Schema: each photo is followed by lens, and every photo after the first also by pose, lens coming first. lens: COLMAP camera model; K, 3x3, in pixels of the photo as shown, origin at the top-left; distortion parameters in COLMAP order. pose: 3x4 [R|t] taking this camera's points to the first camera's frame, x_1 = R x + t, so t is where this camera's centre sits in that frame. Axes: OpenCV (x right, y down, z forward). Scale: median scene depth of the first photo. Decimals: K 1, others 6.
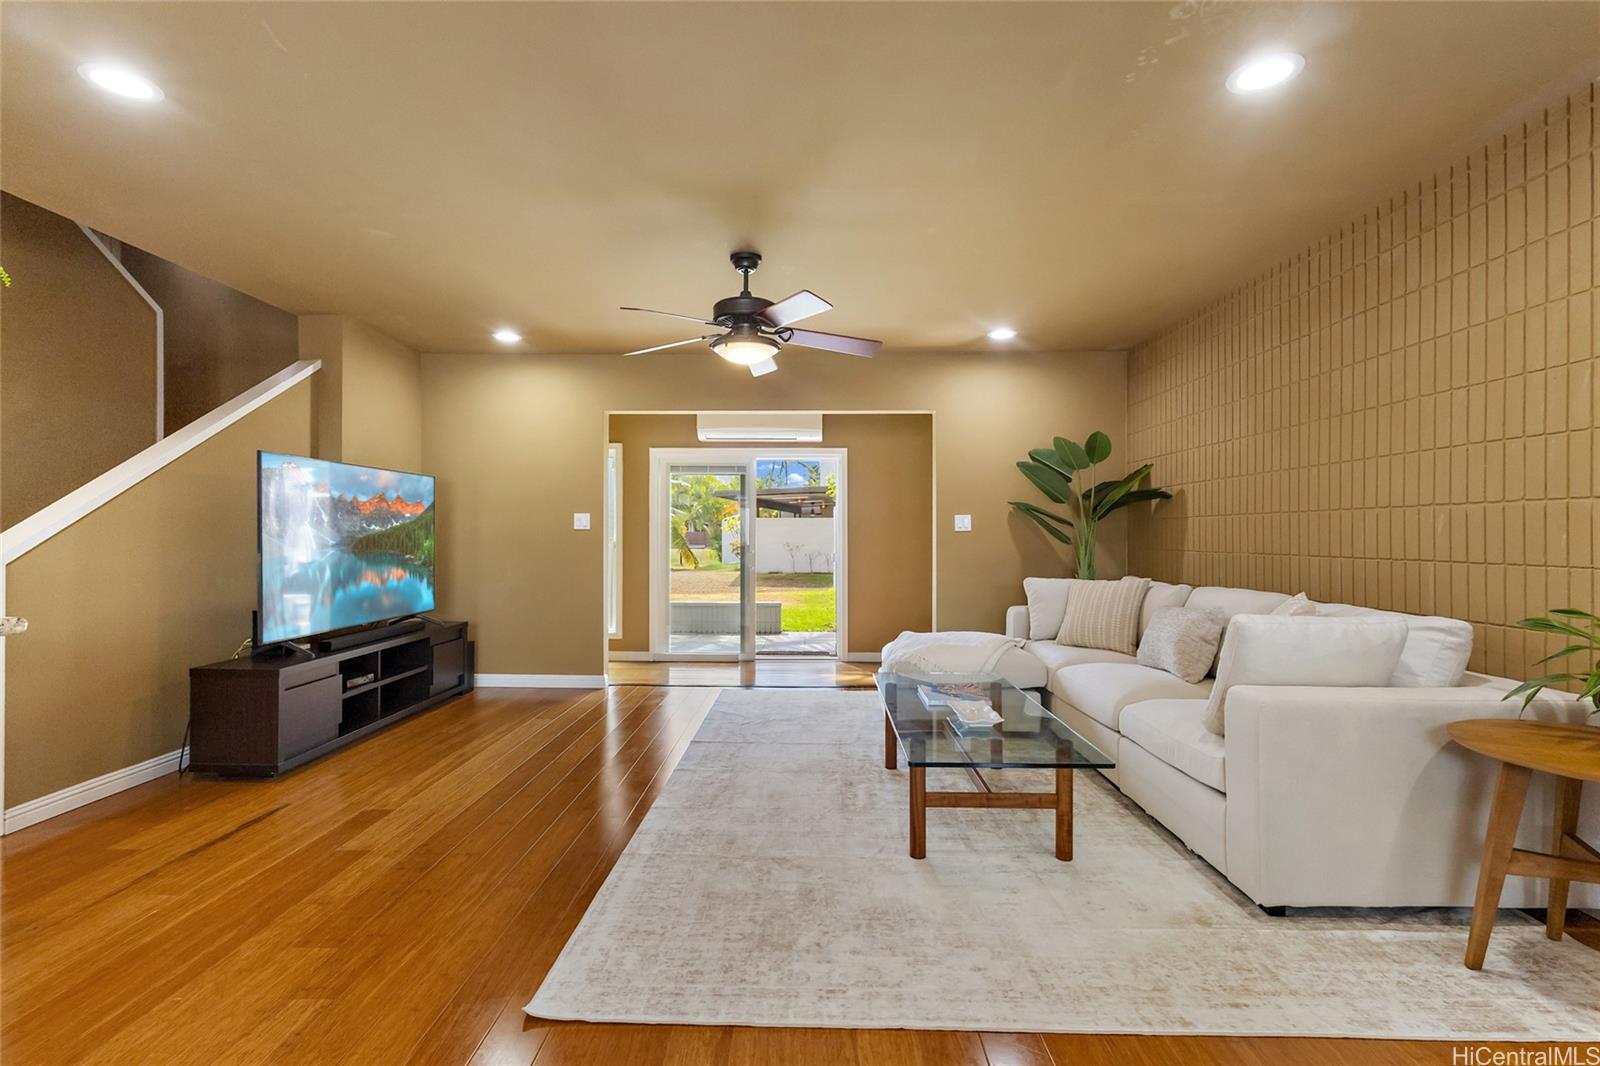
lens RADIAL K [[751.2, 0, 793.3], [0, 751.2, 535.5], [0, 0, 1]] dist [-0.010406, -0.000889]
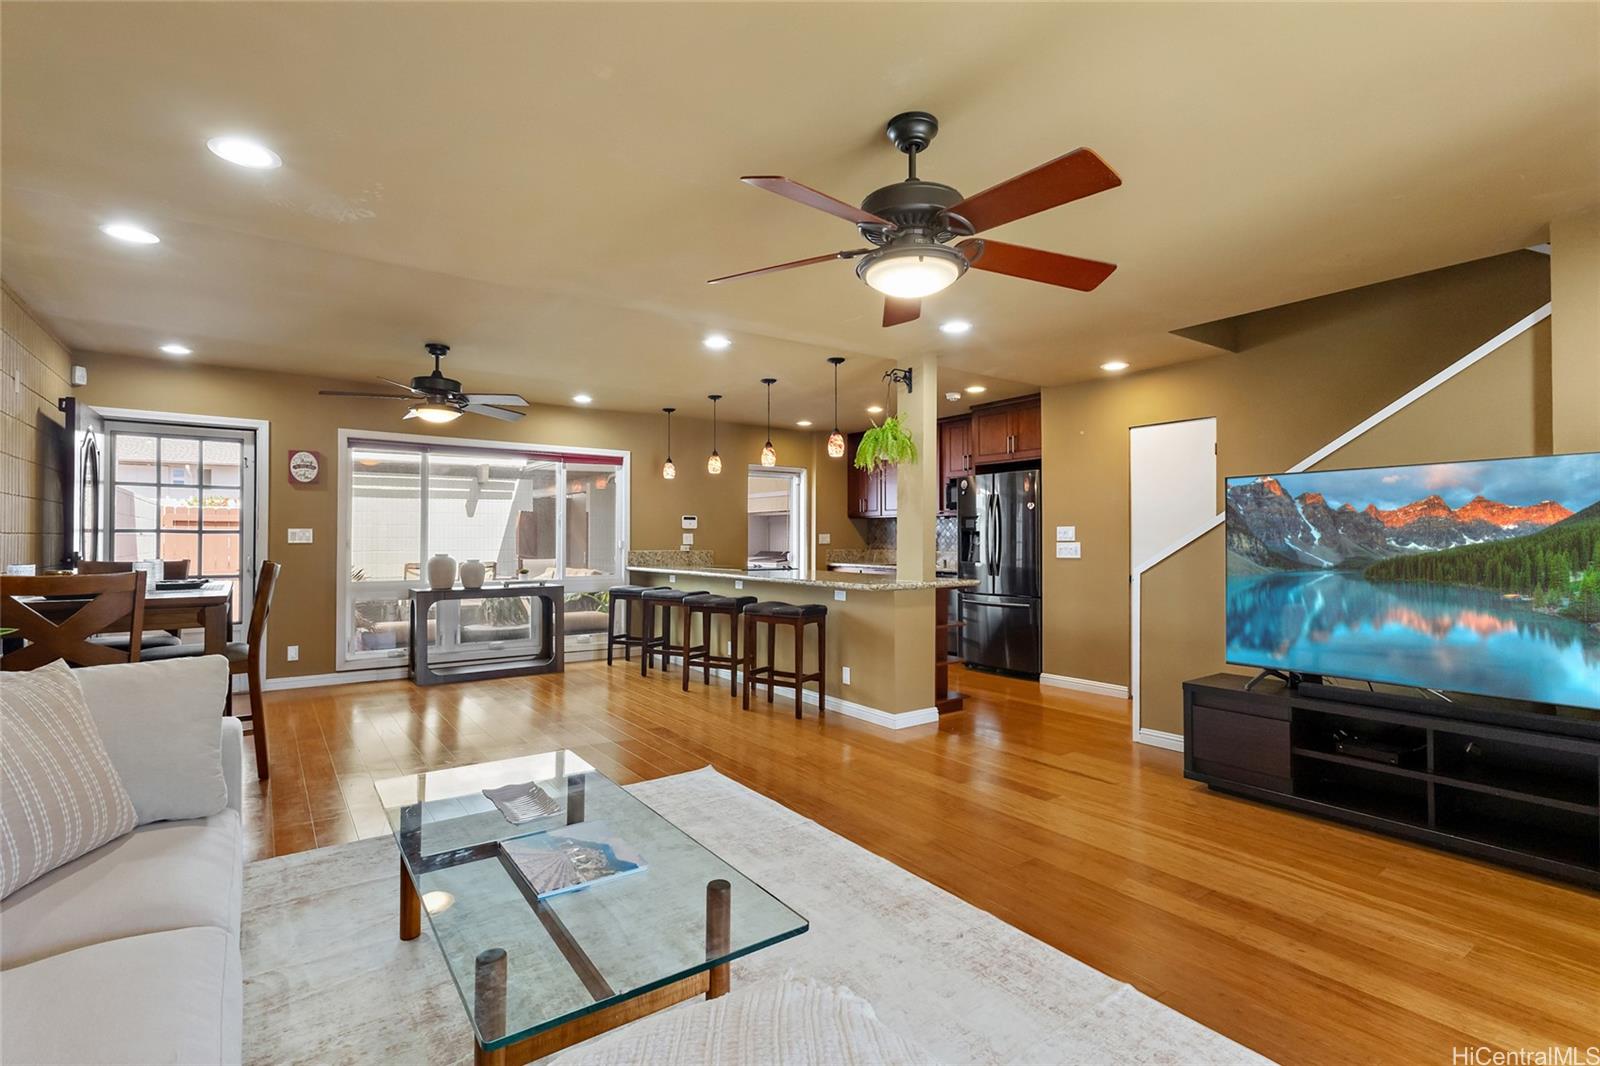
lens RADIAL K [[751.2, 0, 737.2], [0, 751.2, 522.1], [0, 0, 1]] dist [-0.010406, -0.000889]
pose [[-0.830653, -0.010219, -0.556697, 0.353404], [-0.005127, 0.999930, -0.010704, -0.023938], [0.556767, -0.006037, -0.830647, 1.264179]]
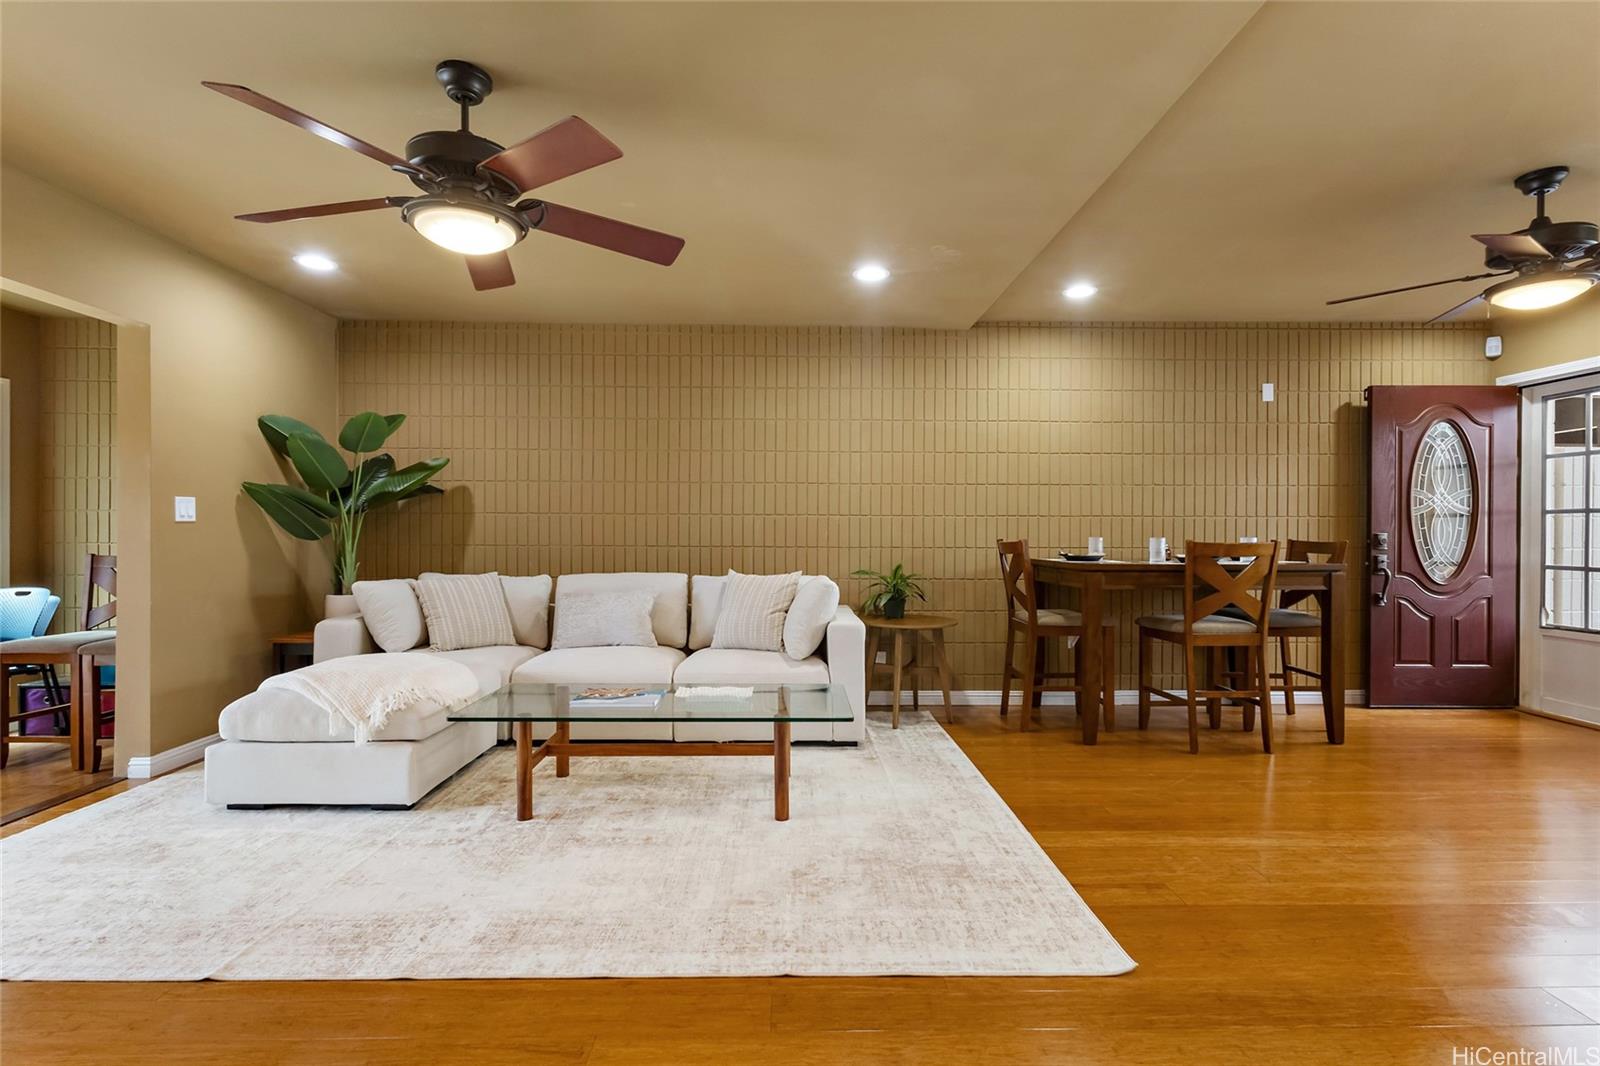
lens RADIAL K [[751.2, 0, 801.7], [0, 751.2, 534.4], [0, 0, 1]] dist [-0.010406, -0.000889]
pose [[-0.056563, -0.001454, 0.998398, -0.621859], [-0.006142, 0.999981, 0.001108, 0.002191], [-0.998380, -0.006069, -0.056571, 0.678668]]
